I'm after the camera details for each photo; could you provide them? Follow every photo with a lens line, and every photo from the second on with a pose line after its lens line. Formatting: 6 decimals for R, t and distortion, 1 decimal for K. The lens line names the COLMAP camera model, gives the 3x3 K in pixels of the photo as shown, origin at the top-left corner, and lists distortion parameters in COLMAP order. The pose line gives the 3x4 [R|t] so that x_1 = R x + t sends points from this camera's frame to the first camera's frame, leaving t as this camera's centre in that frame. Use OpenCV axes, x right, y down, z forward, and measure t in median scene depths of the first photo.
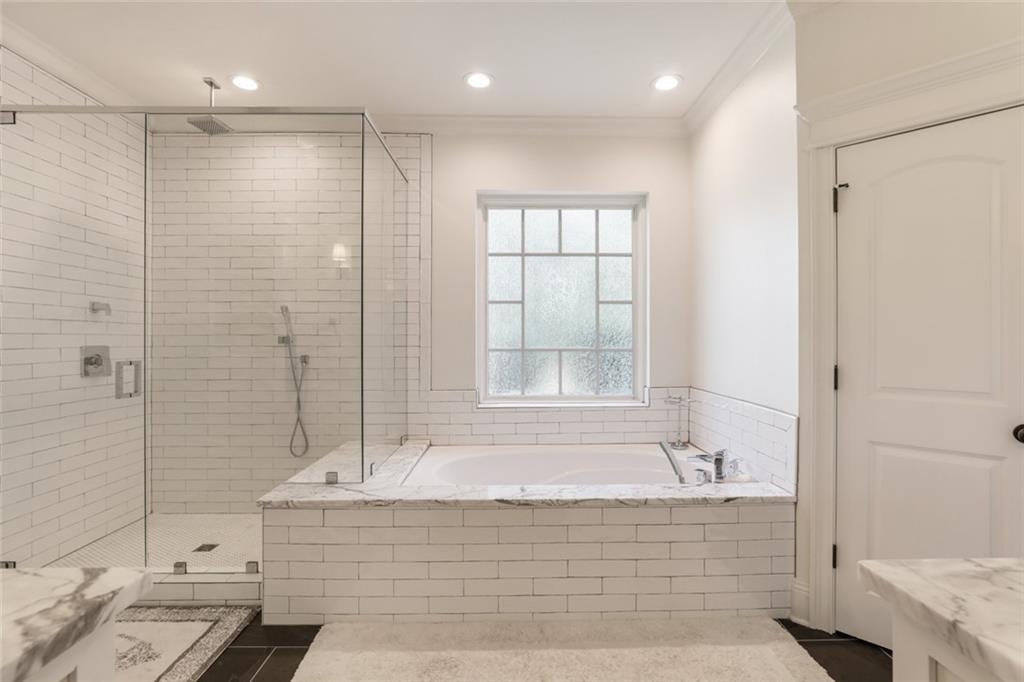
lens RADIAL K [[479.8, 0, 512.0], [0, 479.8, 341.0], [0, 0, 1]] dist [-0.018987, 0.000573]
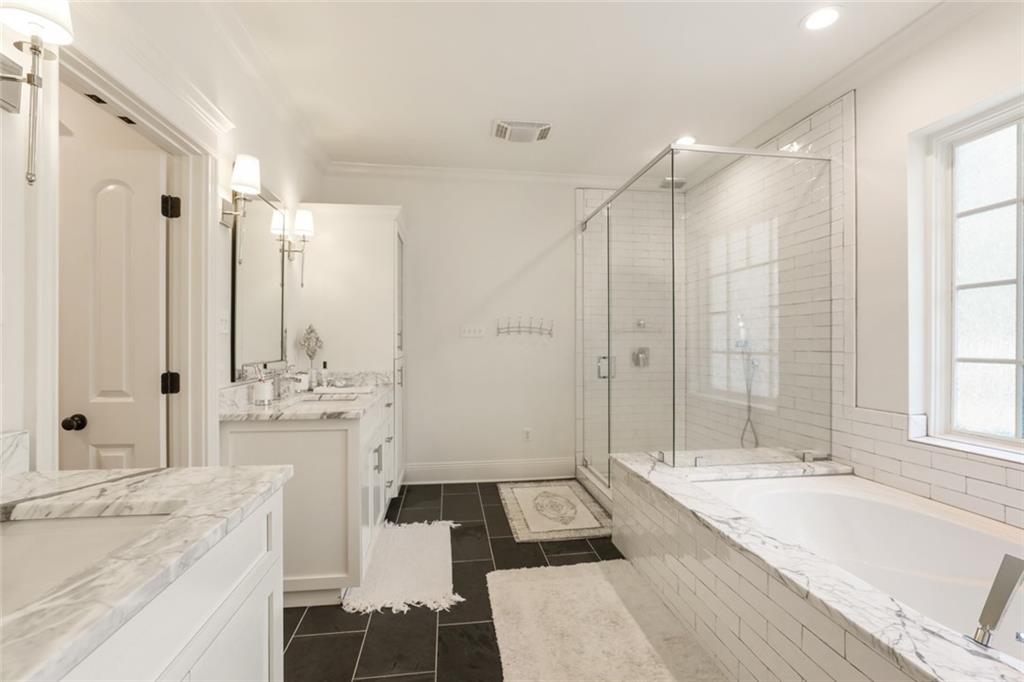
lens RADIAL K [[479.8, 0, 512.0], [0, 479.8, 341.0], [0, 0, 1]] dist [-0.018987, 0.000573]
pose [[0.110768, -0.001781, -0.993845, 0.668095], [-0.001471, 0.999997, -0.001956, -0.006298], [0.993845, 0.001678, 0.110765, 0.401731]]
